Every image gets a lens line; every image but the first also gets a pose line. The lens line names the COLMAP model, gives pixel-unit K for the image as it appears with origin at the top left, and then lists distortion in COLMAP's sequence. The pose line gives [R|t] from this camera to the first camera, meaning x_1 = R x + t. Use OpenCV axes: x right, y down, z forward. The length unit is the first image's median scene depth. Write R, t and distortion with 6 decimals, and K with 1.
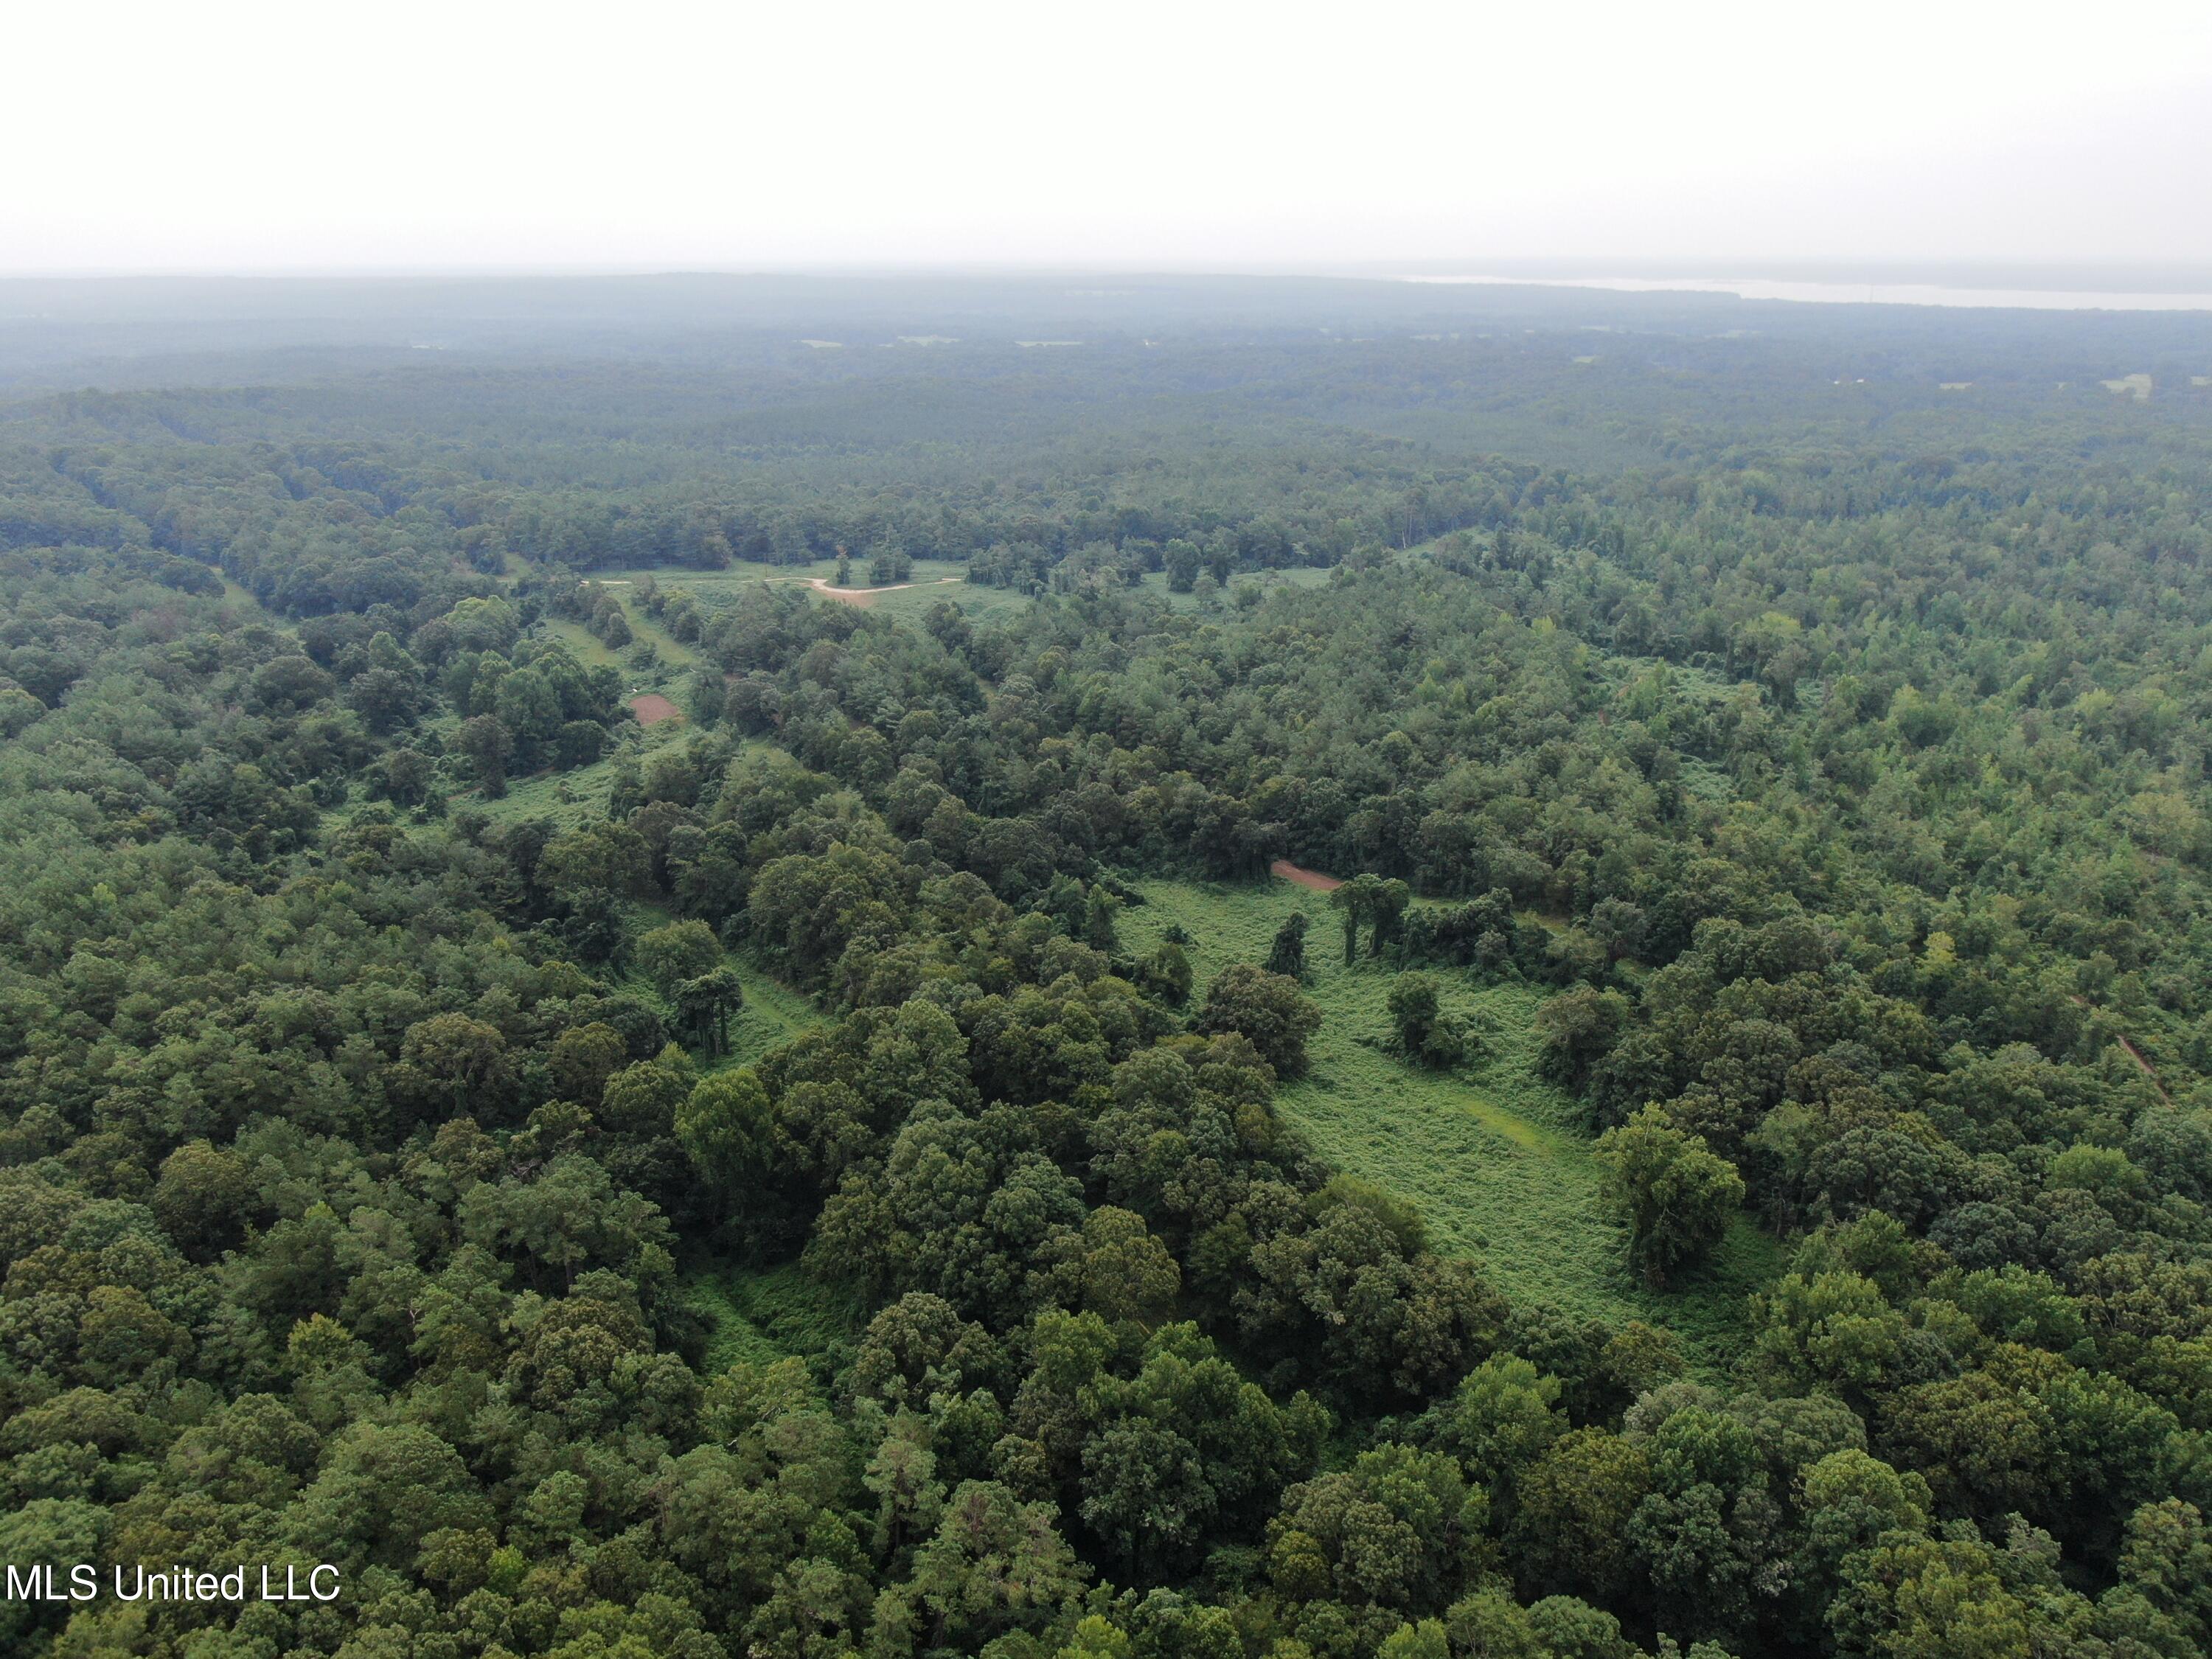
lens RADIAL K [[1599.8, 0, 1106.0], [0, 1599.8, 829.5], [0, 0, 1]] dist [-0.014082, 0.010907]
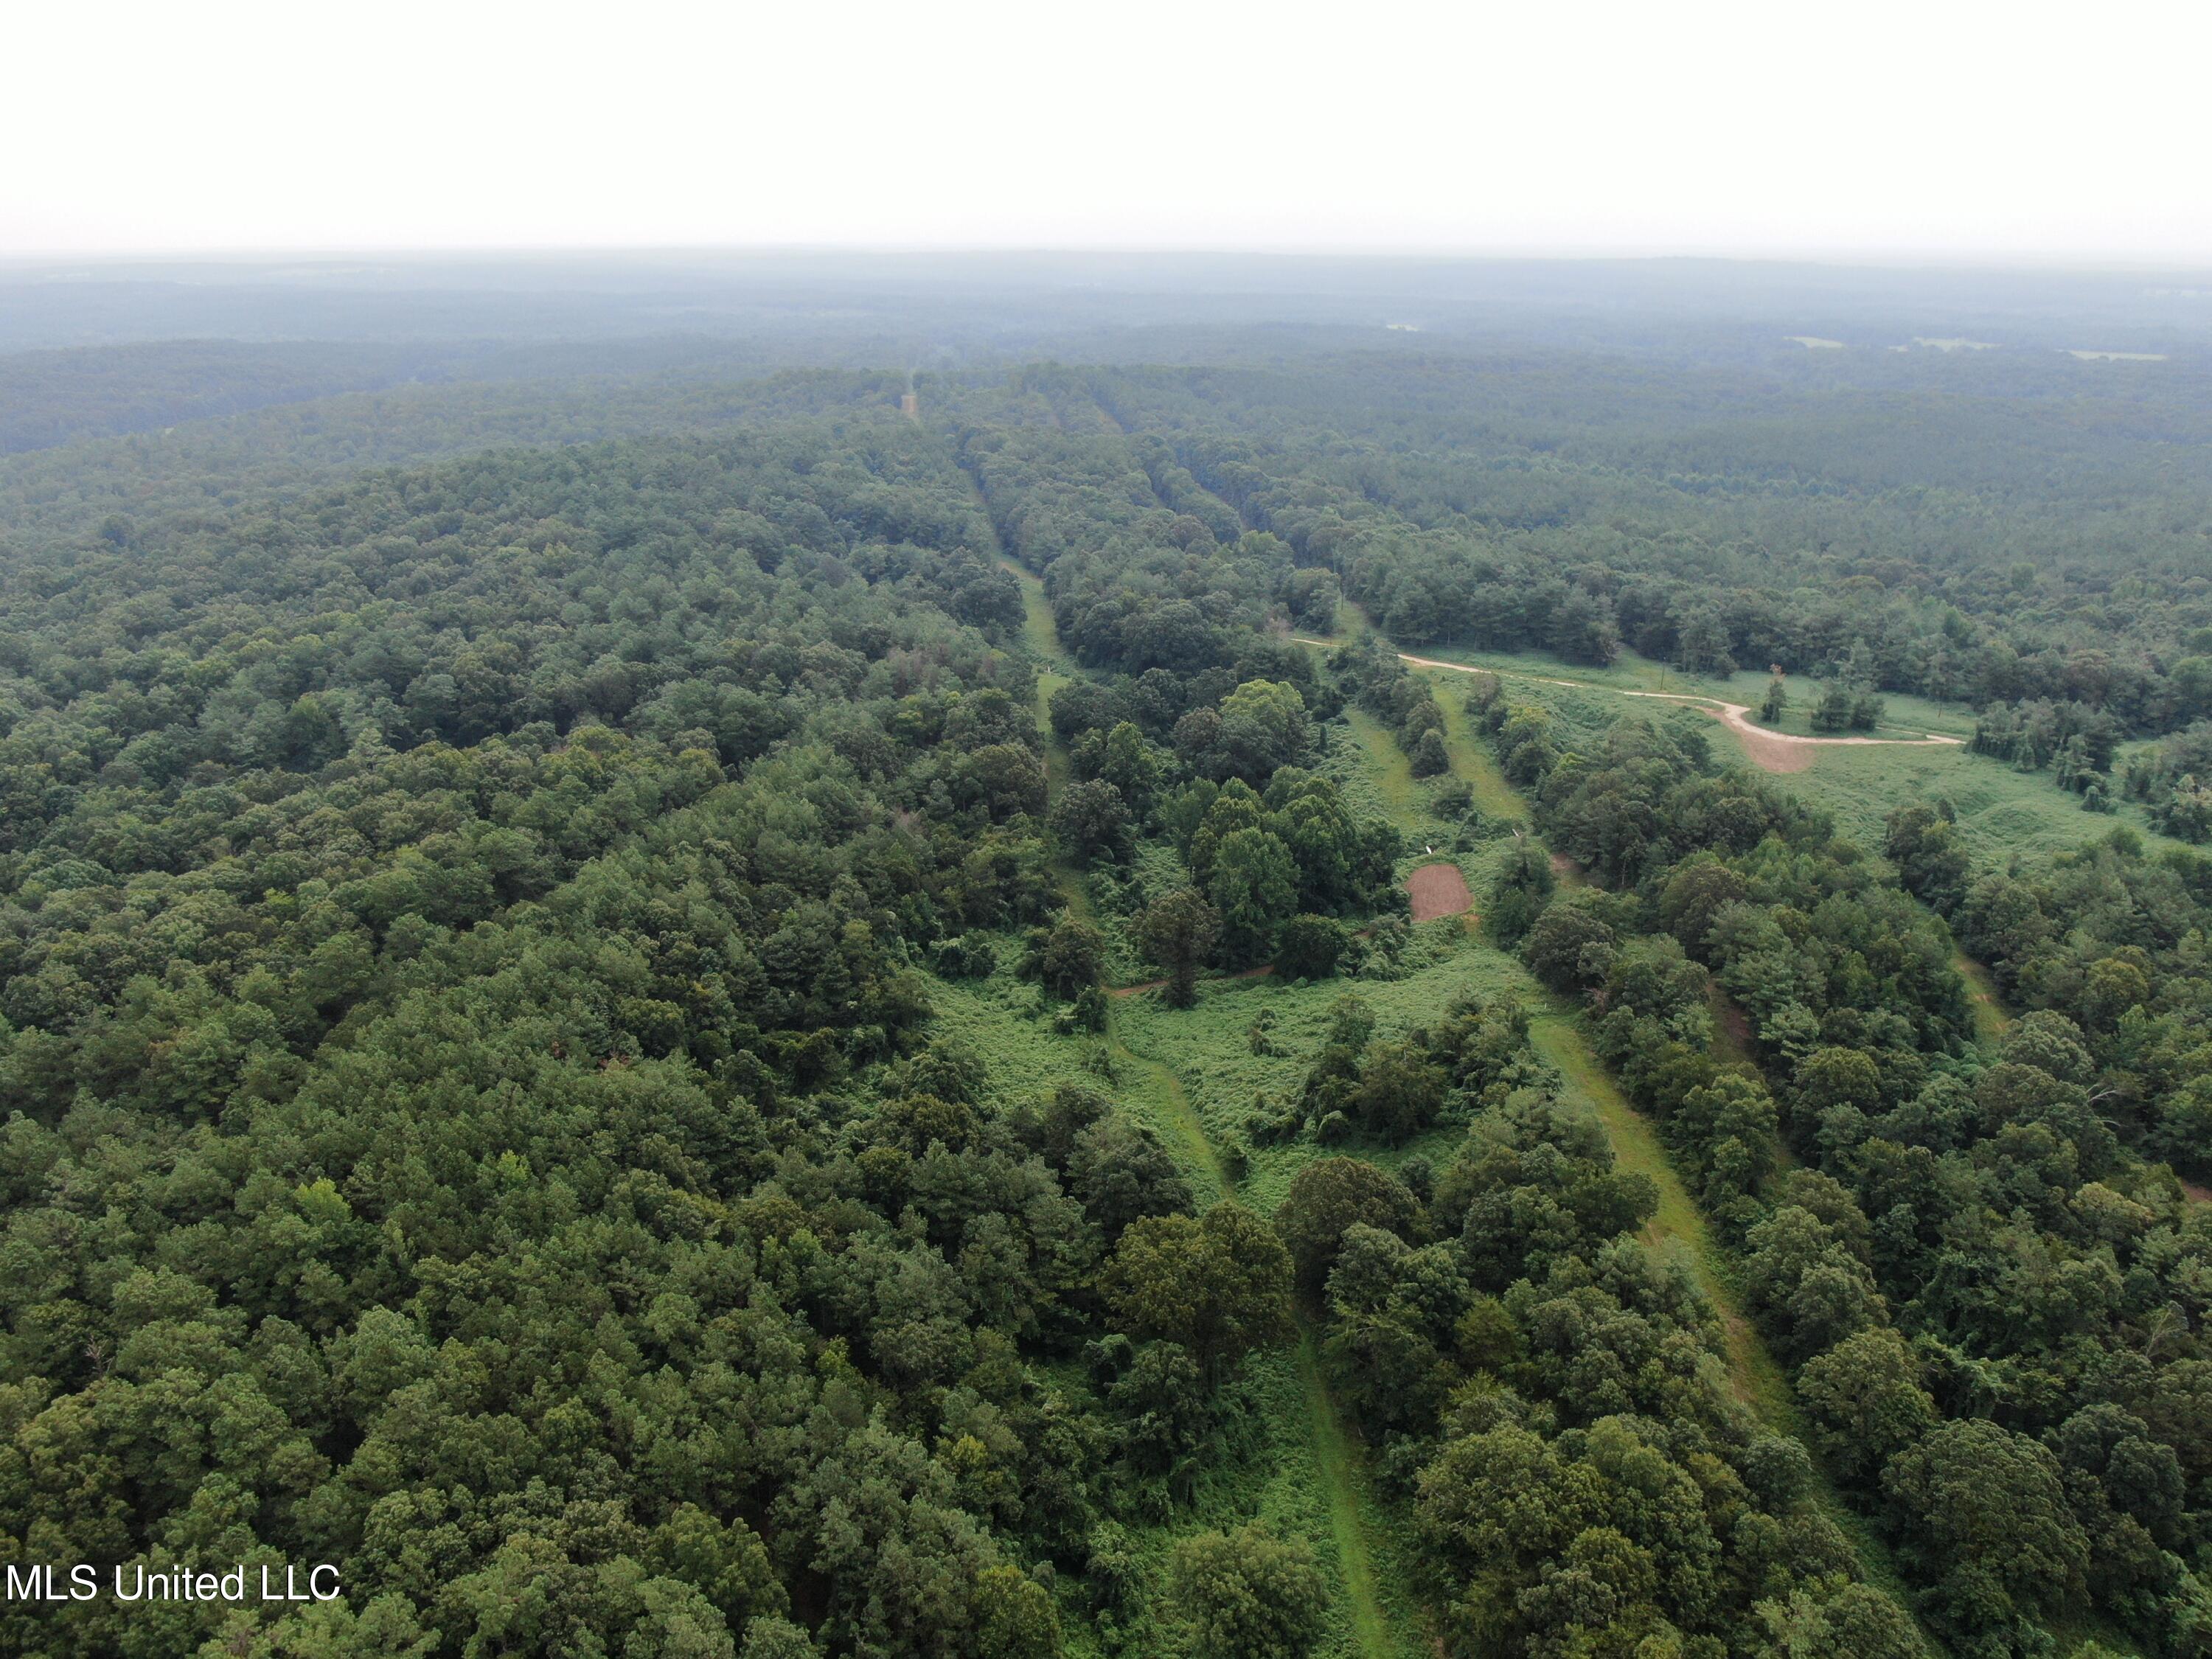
lens RADIAL K [[1586.7, 0, 1106.1], [0, 1586.7, 834.8], [0, 0, 1]] dist [-0.023685, 0.009733]
pose [[0.838028, 0.199719, -0.507761, -0.095375], [-0.191528, 0.979059, 0.068992, -0.194285], [0.510907, 0.039433, 0.858731, 0.533866]]
